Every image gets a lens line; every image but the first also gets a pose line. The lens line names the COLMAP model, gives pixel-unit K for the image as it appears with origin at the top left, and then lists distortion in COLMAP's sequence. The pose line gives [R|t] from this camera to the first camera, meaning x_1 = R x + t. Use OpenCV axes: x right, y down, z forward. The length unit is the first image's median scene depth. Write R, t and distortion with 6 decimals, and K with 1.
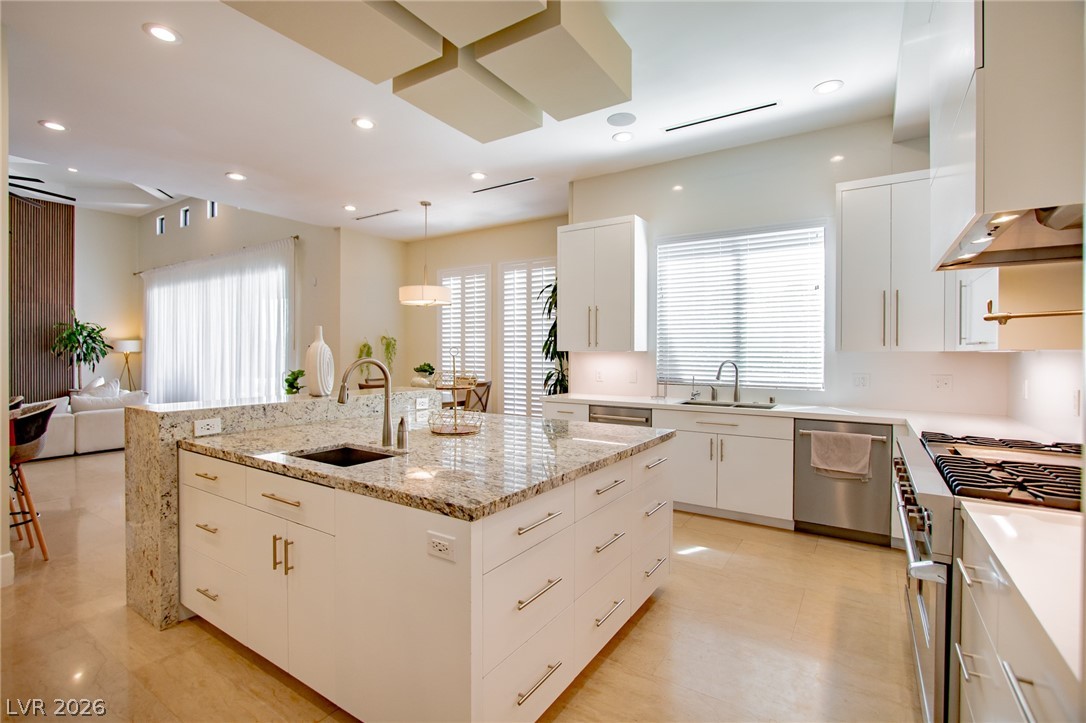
lens RADIAL K [[501.2, 0, 534.9], [0, 501.2, 359.4], [0, 0, 1]] dist [-0.011594, 0.000062]
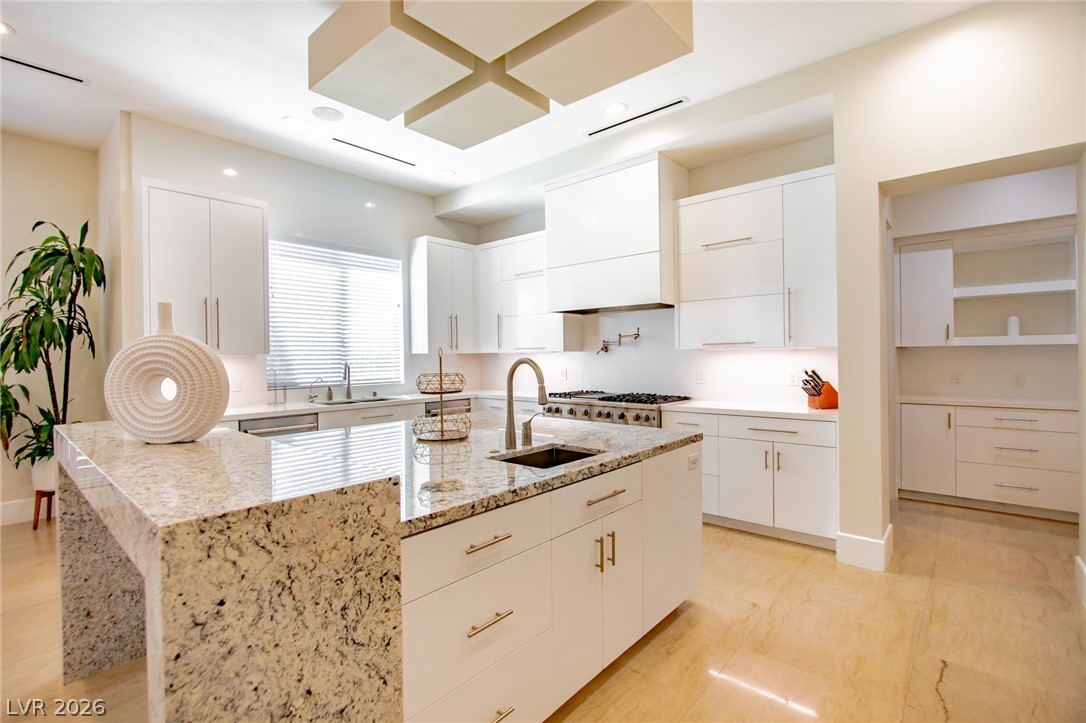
lens RADIAL K [[501.2, 0, 535.9], [0, 501.2, 361.8], [0, 0, 1]] dist [-0.011594, 0.000062]
pose [[0.133208, -0.016648, 0.990948, -0.843152], [0.024644, 0.999605, 0.013480, -0.005104], [-0.990782, 0.022625, 0.133565, 0.553390]]
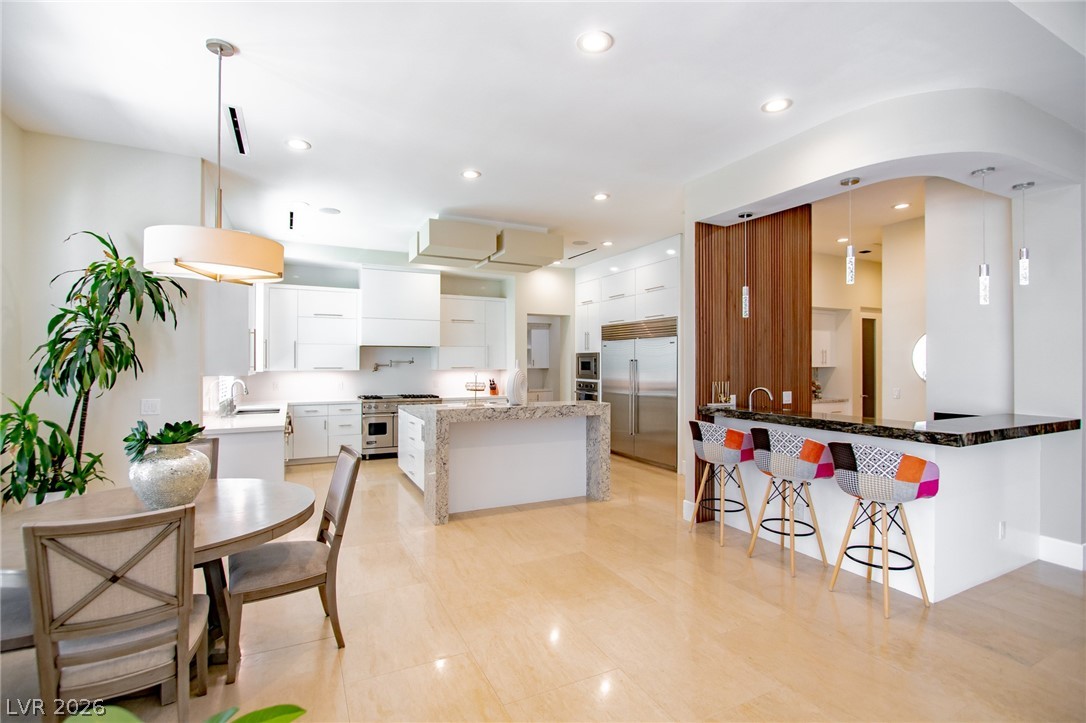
lens RADIAL K [[501.2, 0, 540.2], [0, 501.2, 357.2], [0, 0, 1]] dist [-0.011594, 0.000062]
pose [[-0.867461, 0.002983, 0.497496, -1.200423], [0.002798, 0.999995, -0.001116, -0.067563], [-0.497497, 0.000424, -0.867466, 2.210229]]
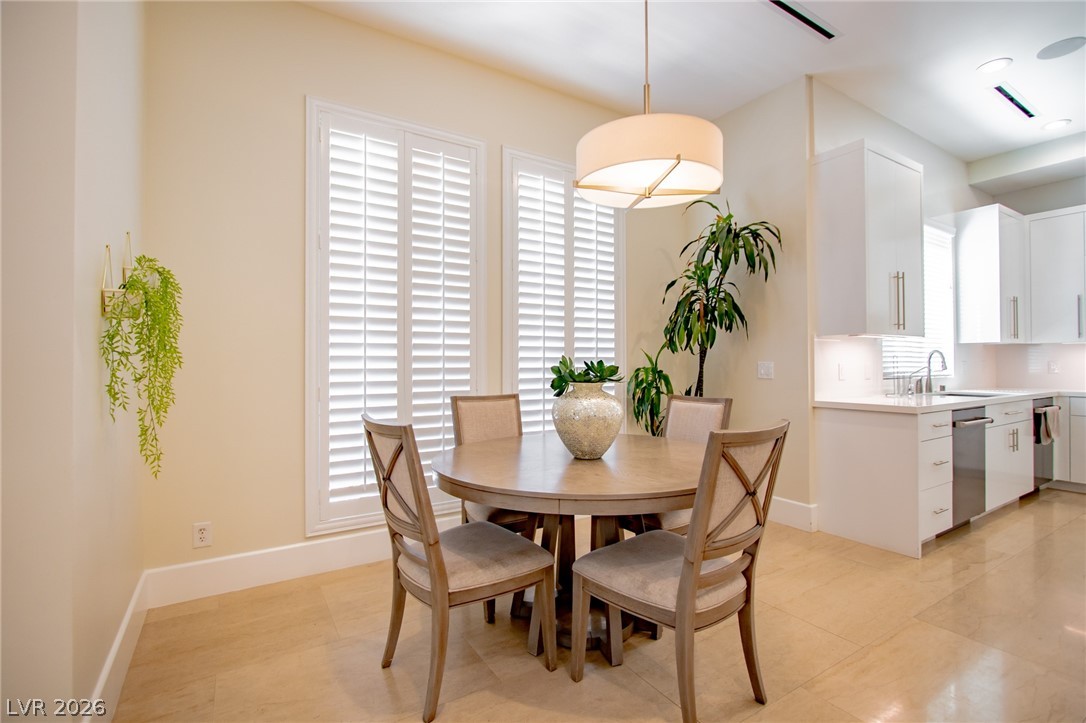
lens RADIAL K [[501.2, 0, 542.5], [0, 501.2, 361.1], [0, 0, 1]] dist [-0.011594, 0.000062]
pose [[0.406175, 0.002756, 0.913791, -1.026110], [0.015616, 0.999828, -0.009956, 0.025832], [-0.913662, 0.018314, 0.406062, 1.661024]]
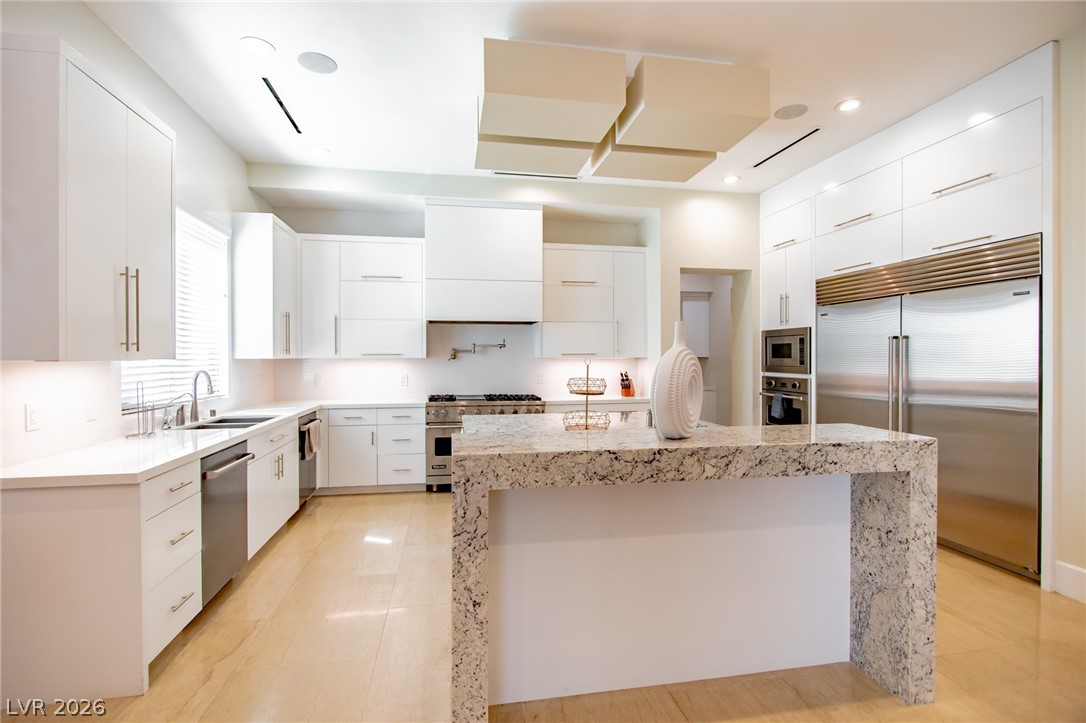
lens RADIAL K [[501.2, 0, 538.7], [0, 501.2, 358.4], [0, 0, 1]] dist [-0.011594, 0.000062]
pose [[-0.698274, -0.003637, 0.715821, -0.714075], [0.008217, 0.999880, 0.013096, -0.030123], [-0.715783, 0.015027, -0.698161, 1.488672]]
